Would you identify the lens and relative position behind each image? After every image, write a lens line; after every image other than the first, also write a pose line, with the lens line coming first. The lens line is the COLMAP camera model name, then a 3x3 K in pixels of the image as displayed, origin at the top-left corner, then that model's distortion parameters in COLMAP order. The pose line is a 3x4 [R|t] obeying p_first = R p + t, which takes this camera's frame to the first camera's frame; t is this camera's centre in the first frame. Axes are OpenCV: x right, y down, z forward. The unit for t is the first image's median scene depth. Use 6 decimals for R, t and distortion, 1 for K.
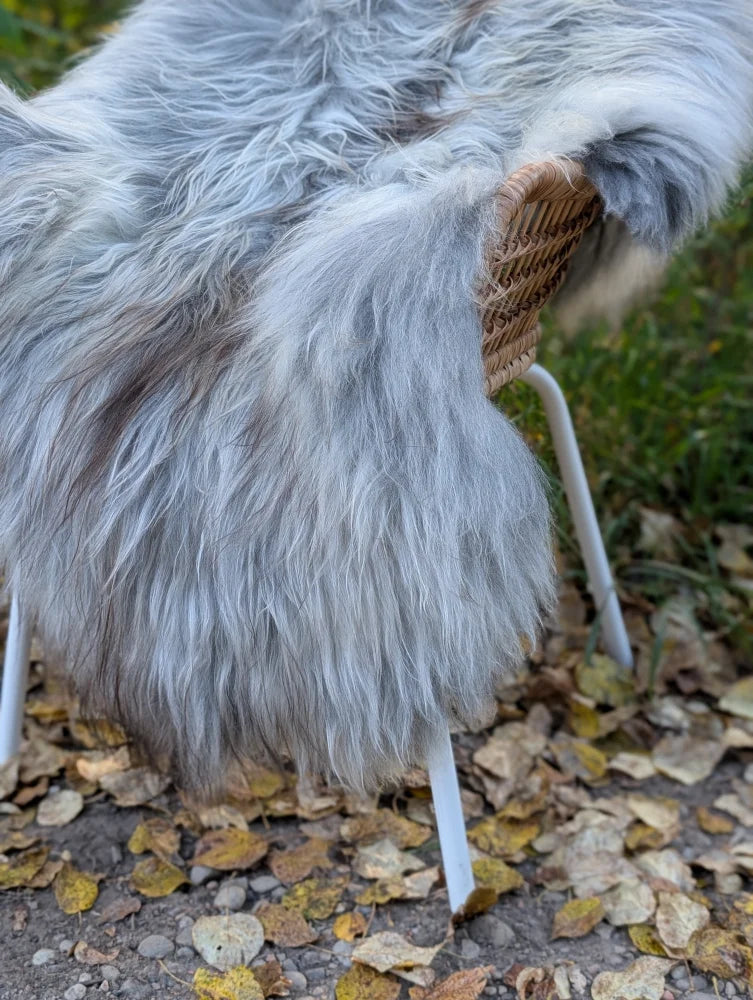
lens RADIAL K [[1453.6, 0, 360.1], [0, 1453.6, 498.8], [0, 0, 1]] dist [0.161907, -0.685326]
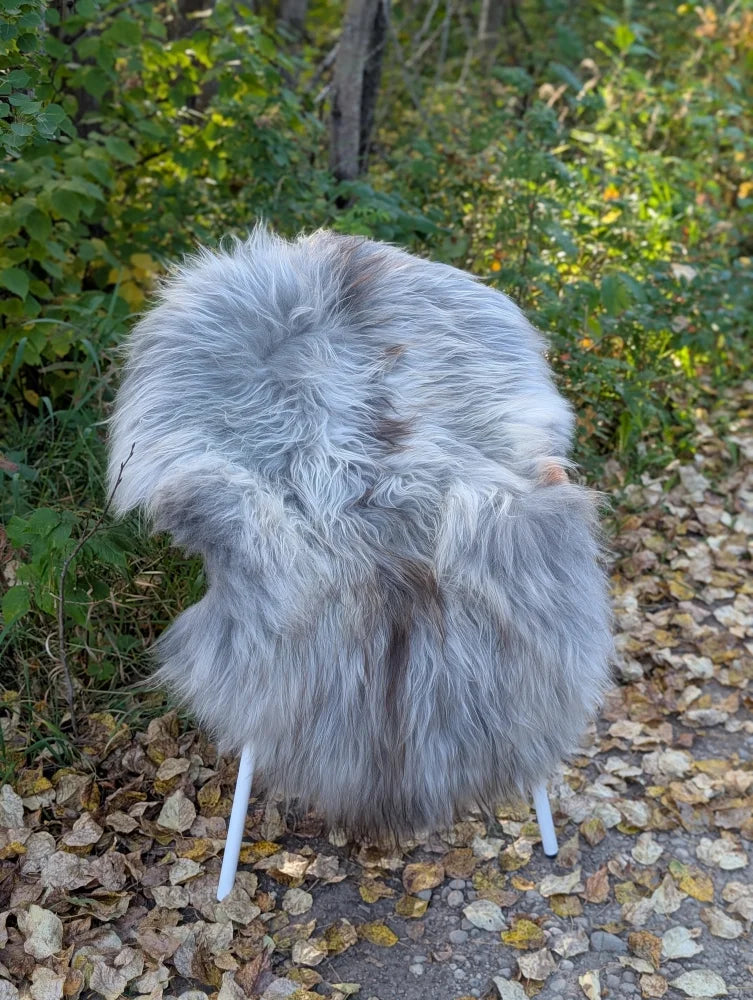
lens RADIAL K [[1451.3, 0, 367.3], [0, 1451.3, 493.3], [0, 0, 1]] dist [0.226489, -0.954972]
pose [[0.738968, -0.229637, 0.633398, -1.130053], [0.204501, 0.972218, 0.113889, -0.403452], [-0.641955, 0.045370, 0.765399, -0.276691]]
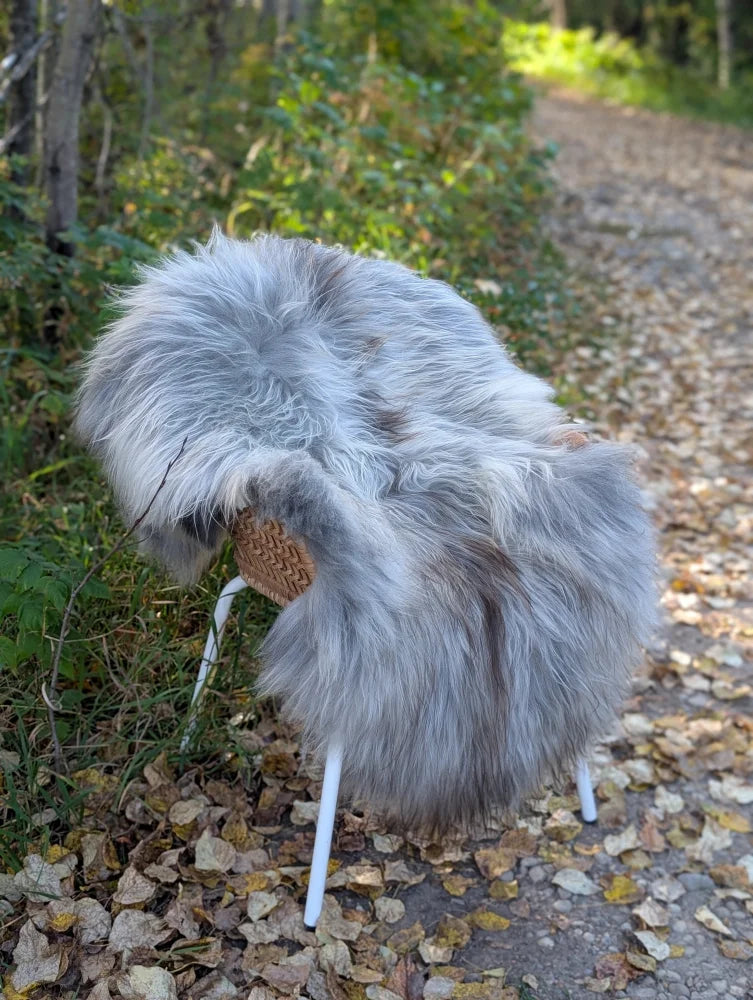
lens RADIAL K [[1451.3, 0, 367.3], [0, 1451.3, 493.3], [0, 0, 1]] dist [0.226489, -0.954972]
pose [[0.454263, -0.247865, 0.855692, -1.506596], [0.281149, 0.951315, 0.126310, -0.415939], [-0.845340, 0.183199, 0.501834, 0.218676]]
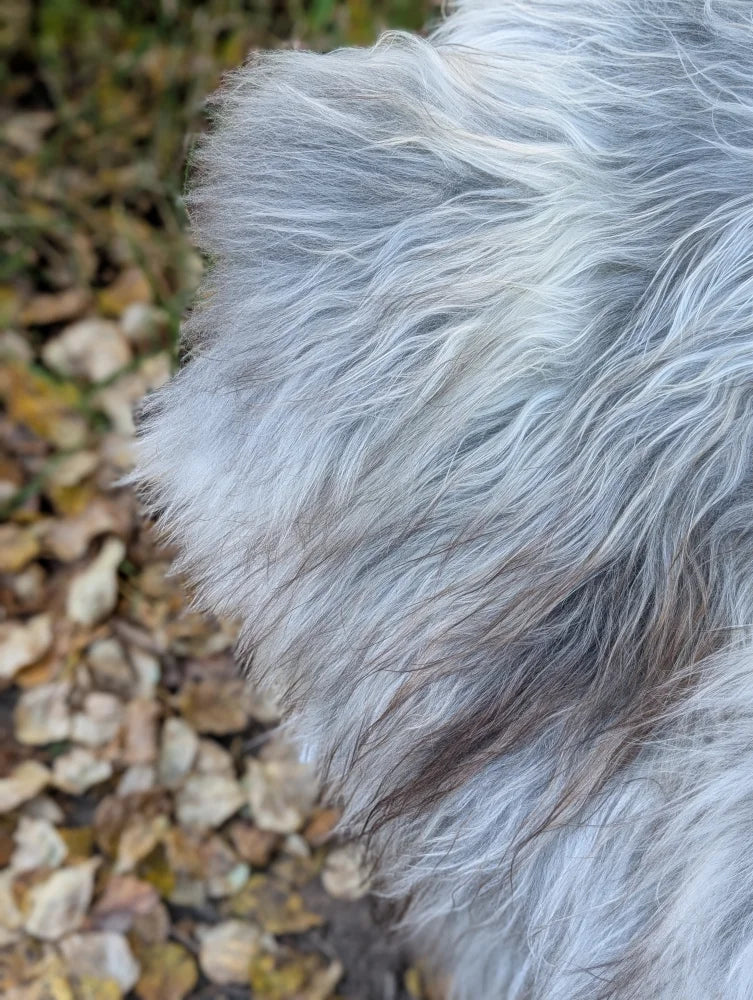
lens RADIAL K [[1451.3, 0, 367.3], [0, 1451.3, 493.3], [0, 0, 1]] dist [0.226489, -0.954972]
pose [[0.926191, 0.306948, -0.218981, -0.083501], [-0.153387, 0.837264, 0.524844, -0.465486], [0.344445, -0.452518, 0.822548, 0.435685]]
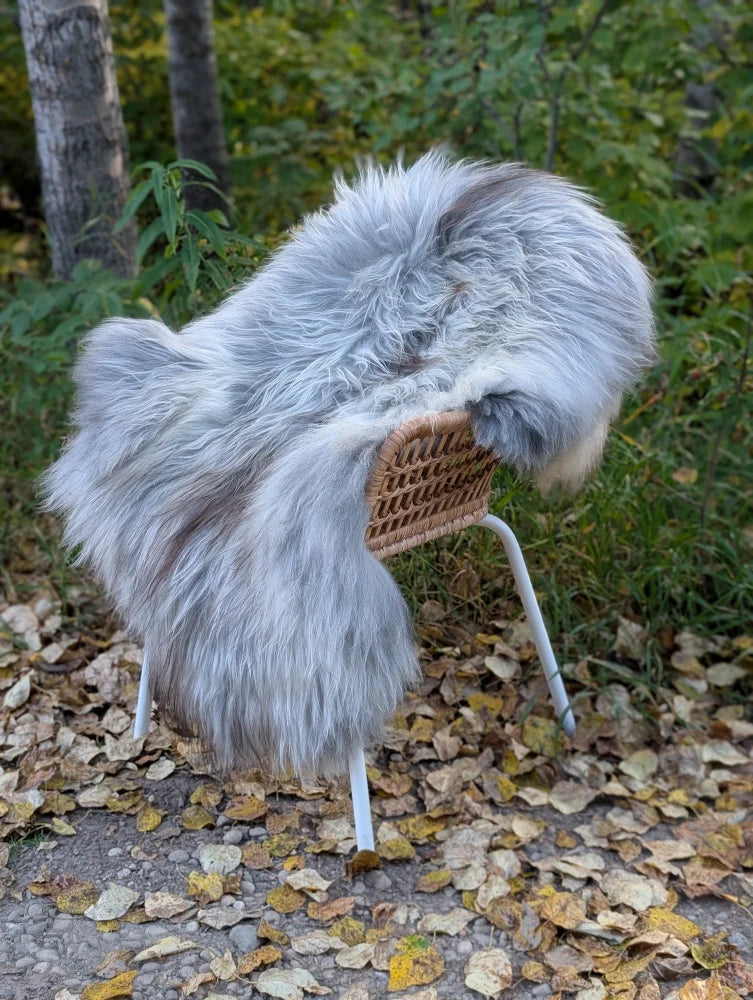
lens RADIAL K [[1453.6, 0, 360.1], [0, 1453.6, 498.8], [0, 0, 1]] dist [0.161907, -0.685326]
pose [[0.962558, 0.090479, -0.255529, 0.421480], [-0.093828, 0.995588, -0.000920, -0.111826], [0.254318, 0.024861, 0.966801, -0.539277]]
